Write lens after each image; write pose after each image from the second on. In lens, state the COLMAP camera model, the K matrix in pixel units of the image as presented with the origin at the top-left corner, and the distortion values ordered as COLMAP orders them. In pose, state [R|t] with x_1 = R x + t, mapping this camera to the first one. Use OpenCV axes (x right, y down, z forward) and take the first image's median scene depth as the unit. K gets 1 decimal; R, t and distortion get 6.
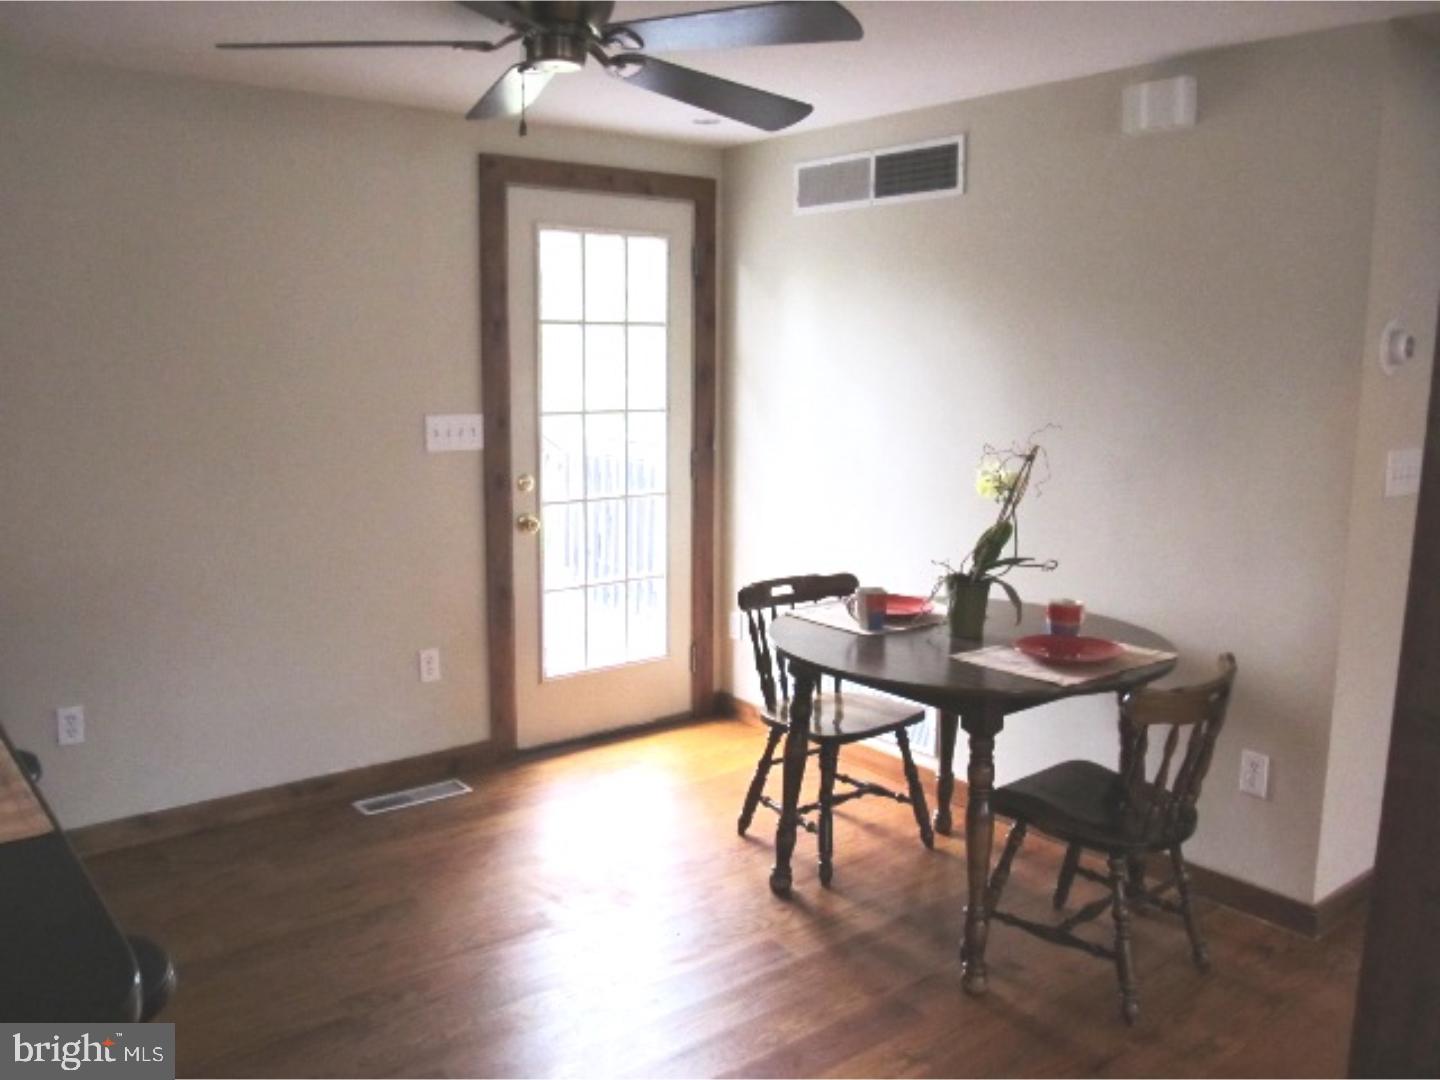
lens RADIAL K [[1186.7, 0, 718.1], [0, 1186.7, 532.6], [0, 0, 1]] dist [-0.066289, 0.052582]
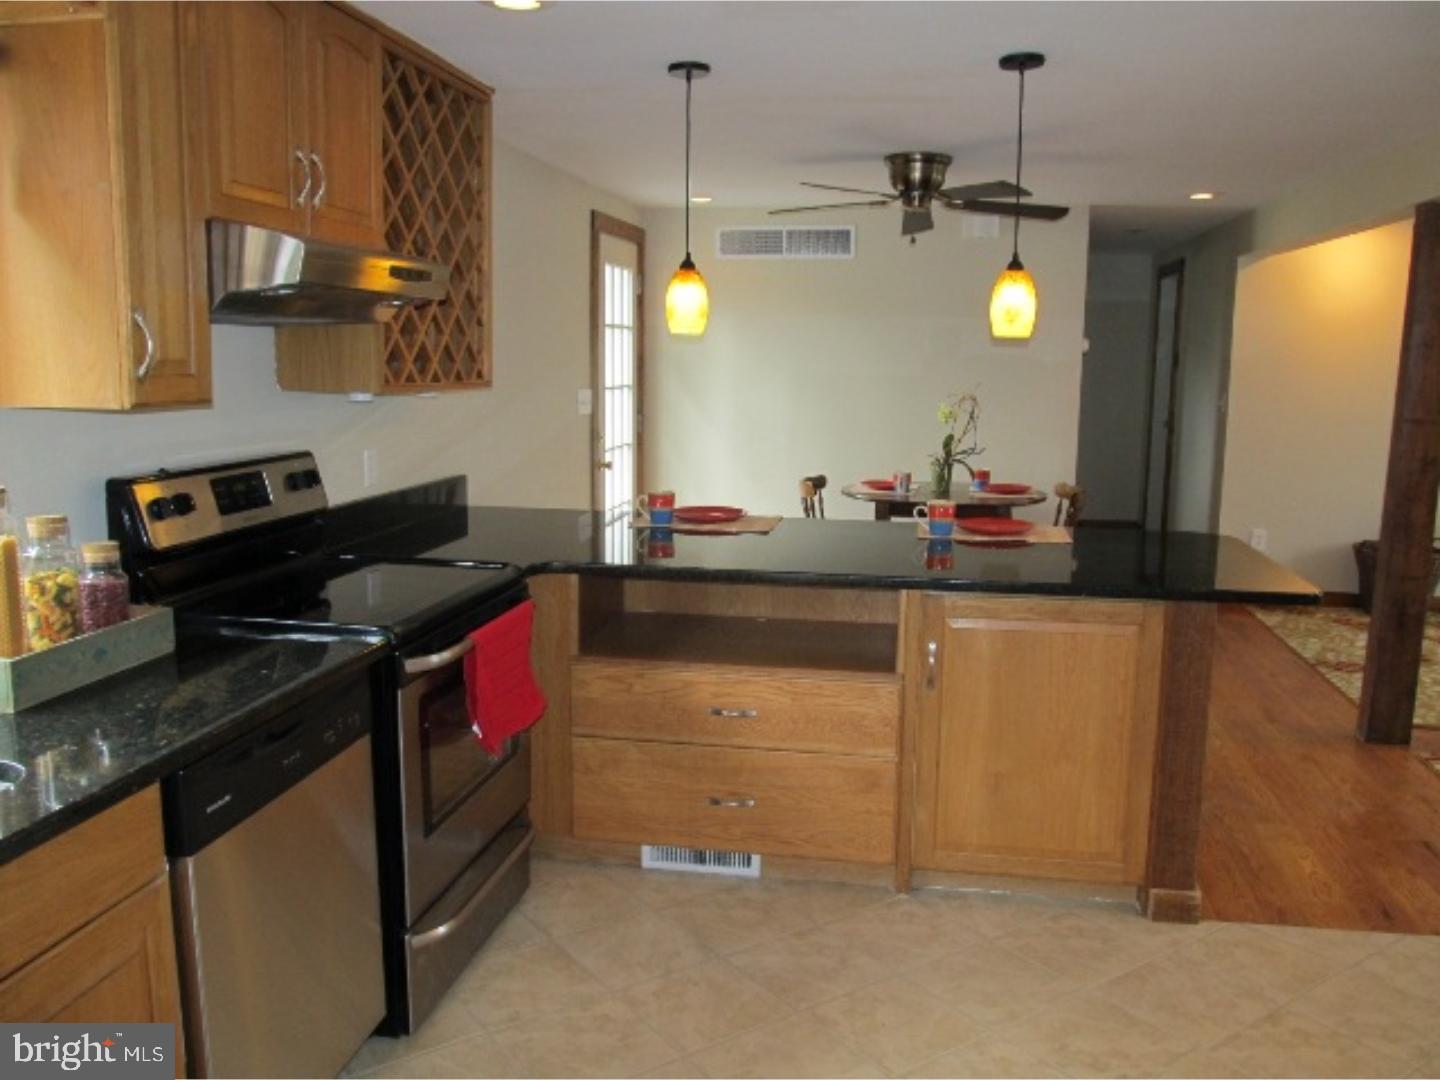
lens RADIAL K [[1186.7, 0, 718.1], [0, 1186.7, 532.6], [0, 0, 1]] dist [-0.066289, 0.052582]
pose [[0.759566, -0.092170, 0.643867, -1.045207], [0.096420, 0.994927, 0.028678, 0.048196], [-0.643244, 0.040299, 0.764600, -0.193979]]
